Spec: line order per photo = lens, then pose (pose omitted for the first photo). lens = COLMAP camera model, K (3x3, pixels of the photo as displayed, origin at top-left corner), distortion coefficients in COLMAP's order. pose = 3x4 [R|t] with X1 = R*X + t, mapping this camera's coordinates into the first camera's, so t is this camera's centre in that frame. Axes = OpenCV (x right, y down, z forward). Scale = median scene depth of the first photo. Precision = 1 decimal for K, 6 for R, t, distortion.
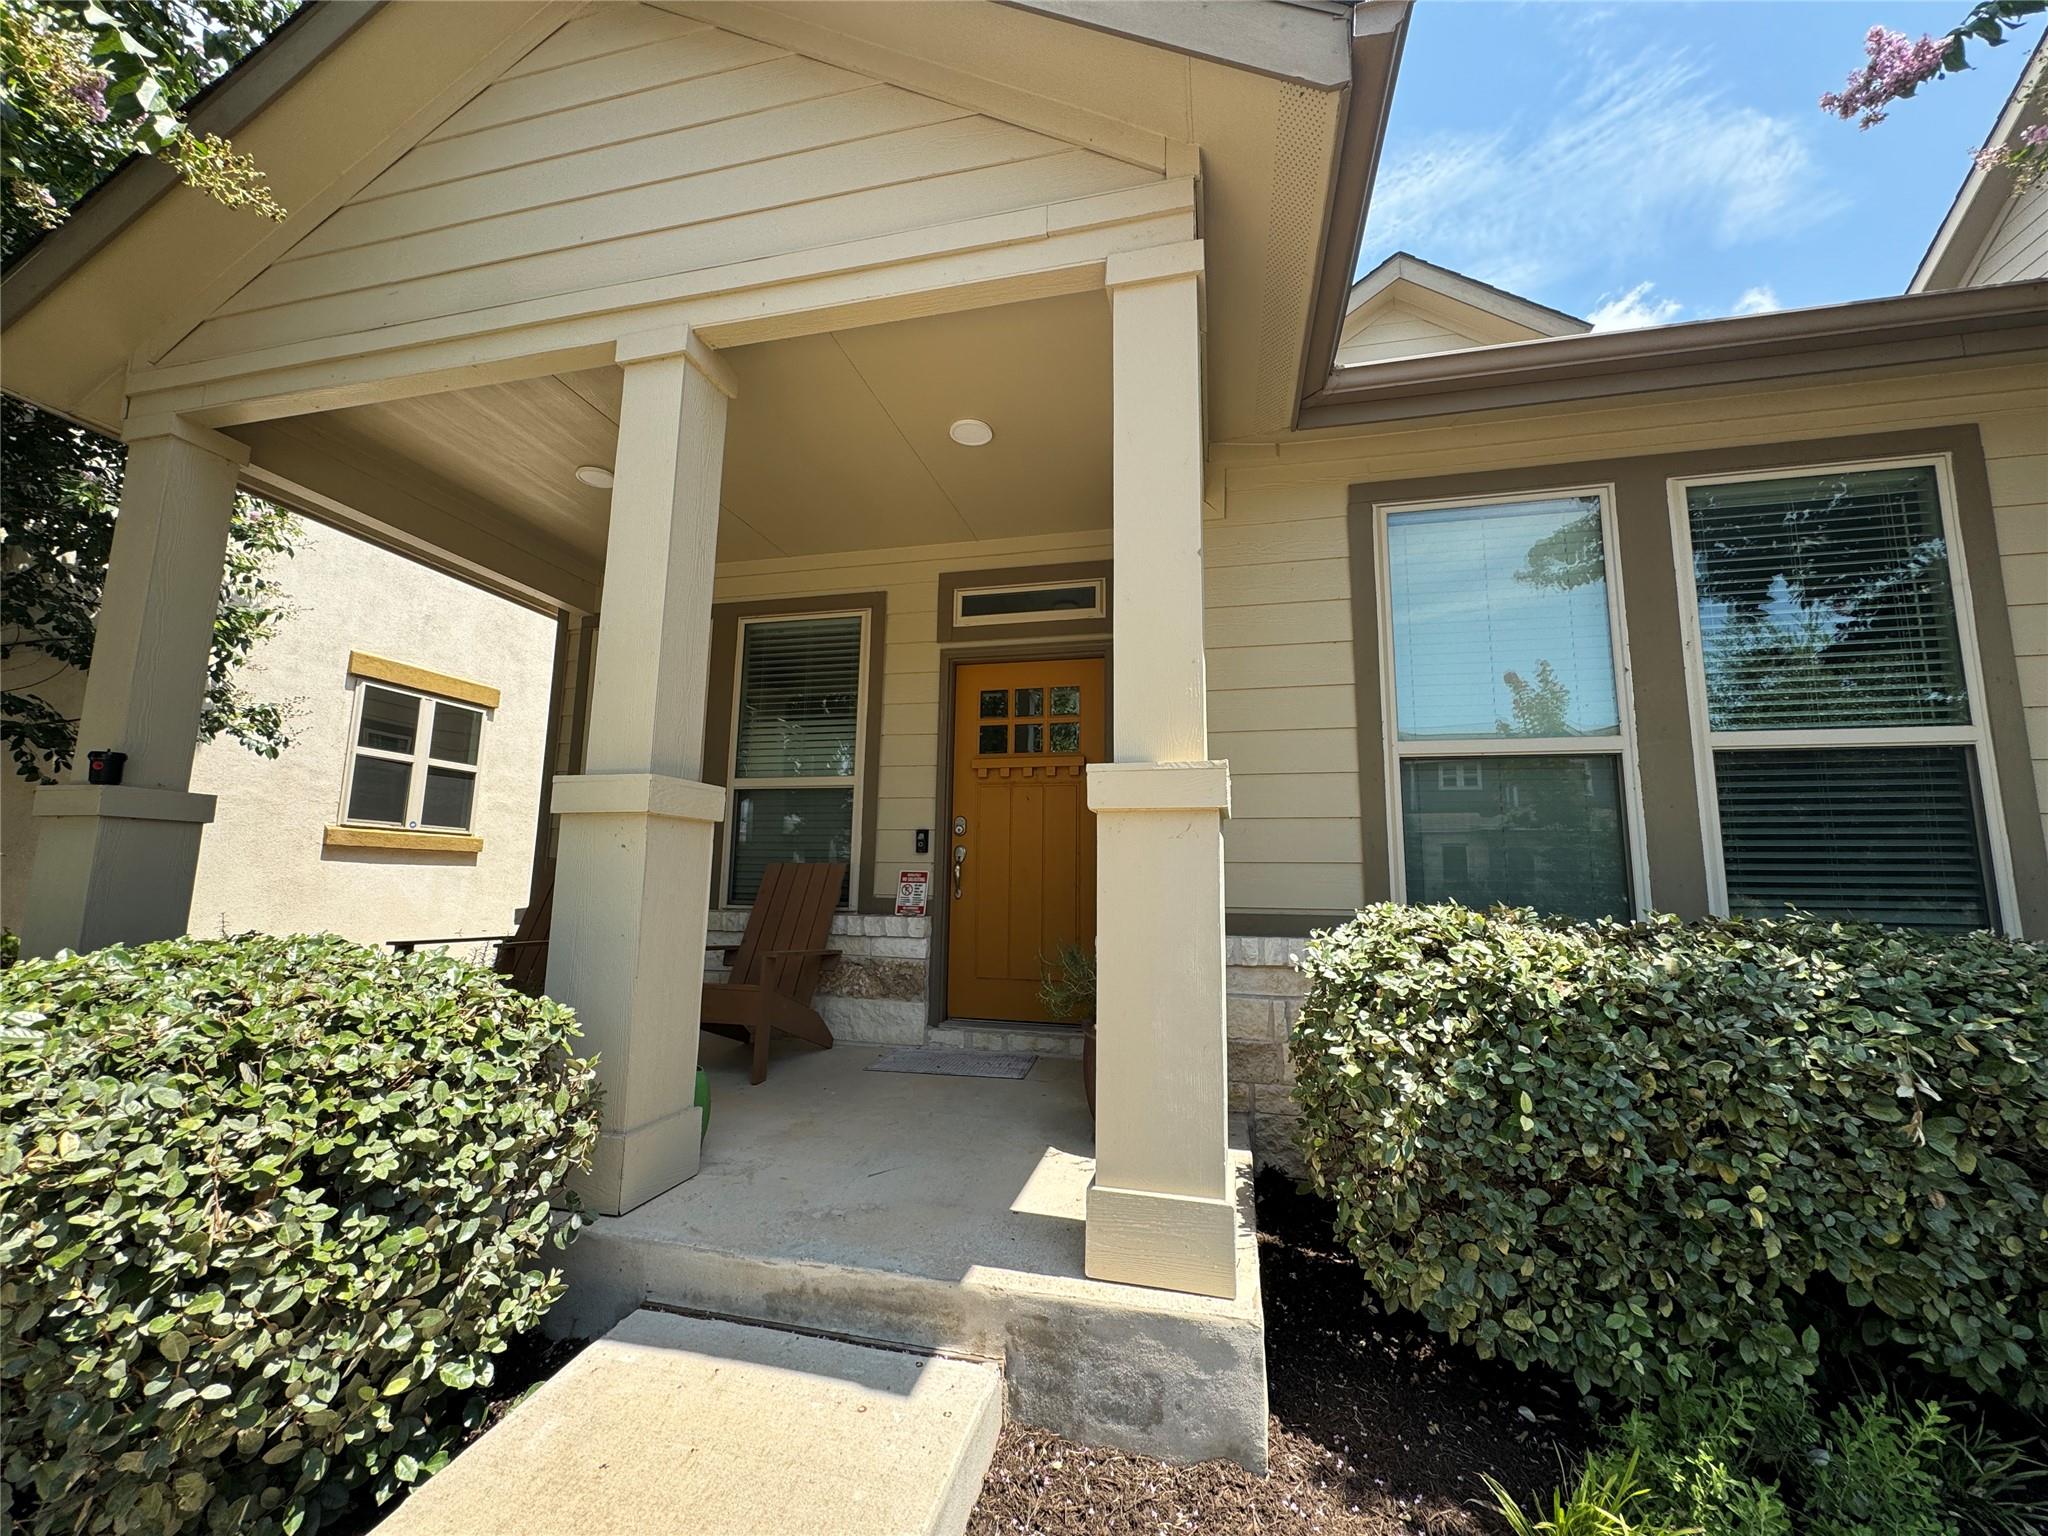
lens RADIAL K [[821.0, 0, 1029.1], [0, 821.0, 773.0], [0, 0, 1]] dist [-0.002482, 0.000957]
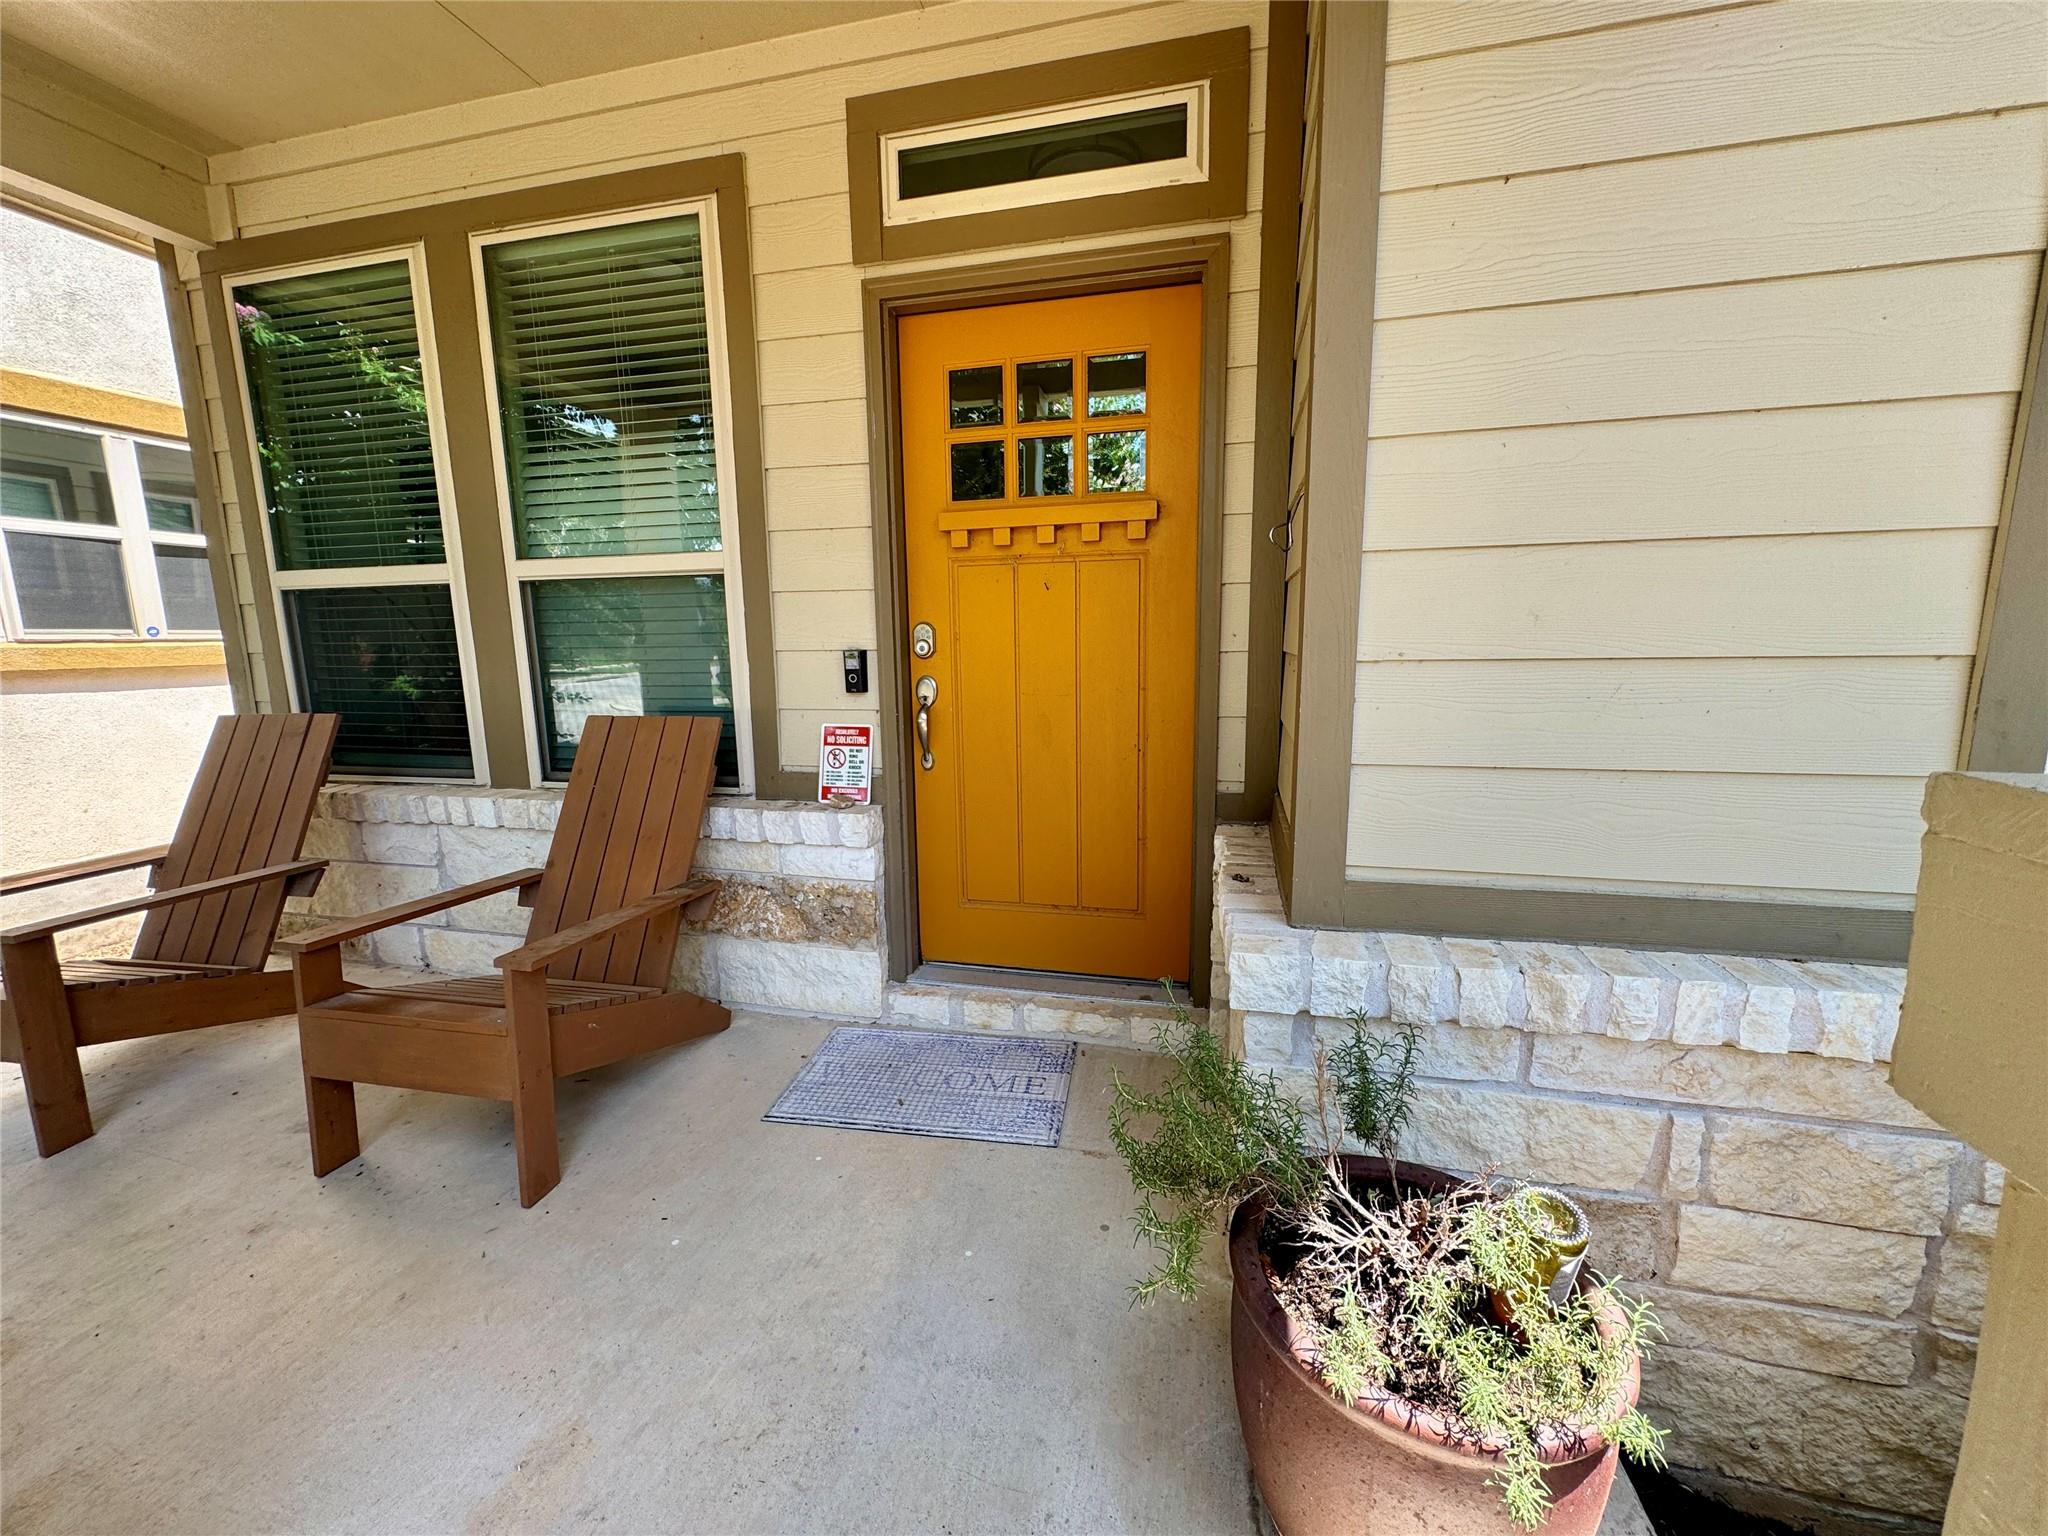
lens RADIAL K [[821.0, 0, 1024.1], [0, 821.0, 767.3], [0, 0, 1]] dist [-0.002482, 0.000957]
pose [[0.999575, -0.026768, -0.011564, -0.013356], [0.028985, 0.955404, 0.293877, -0.013967], [0.003182, -0.294087, 0.955773, 0.460880]]
